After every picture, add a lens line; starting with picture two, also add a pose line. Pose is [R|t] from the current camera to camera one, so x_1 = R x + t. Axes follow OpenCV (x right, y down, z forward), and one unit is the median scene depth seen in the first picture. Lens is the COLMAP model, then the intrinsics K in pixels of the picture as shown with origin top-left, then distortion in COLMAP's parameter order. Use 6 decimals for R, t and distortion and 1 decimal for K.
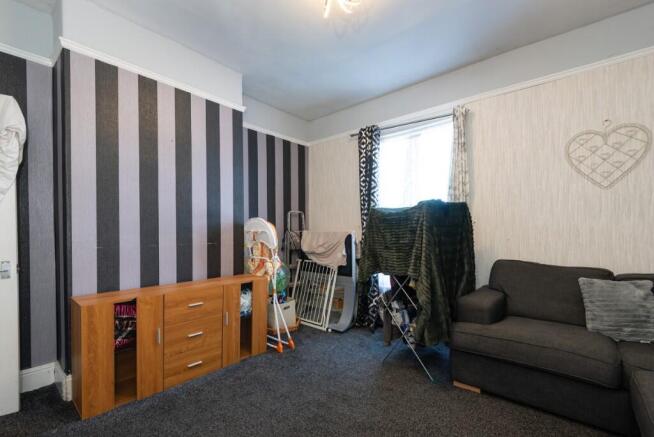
lens RADIAL K [[295.8, 0, 326.1], [0, 295.8, 233.0], [0, 0, 1]] dist [0.026273, -0.011173]
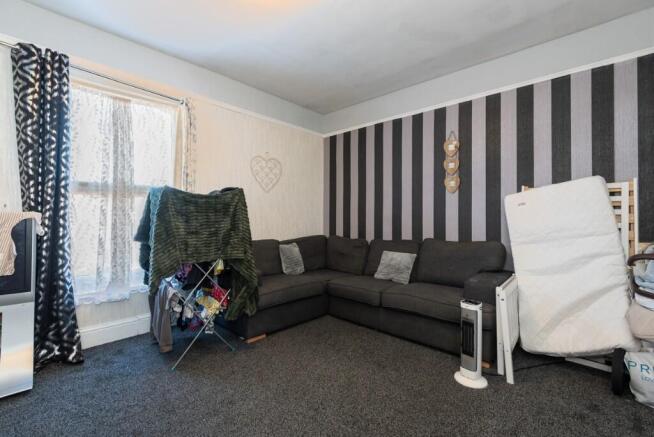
lens RADIAL K [[295.8, 0, 326.6], [0, 295.8, 217.6], [0, 0, 1]] dist [0.026273, -0.011173]
pose [[0.056656, 0.010612, 0.998337, -0.717049], [-0.001397, 0.999943, -0.010550, 0.009388], [-0.998393, -0.000797, 0.056667, 0.570013]]
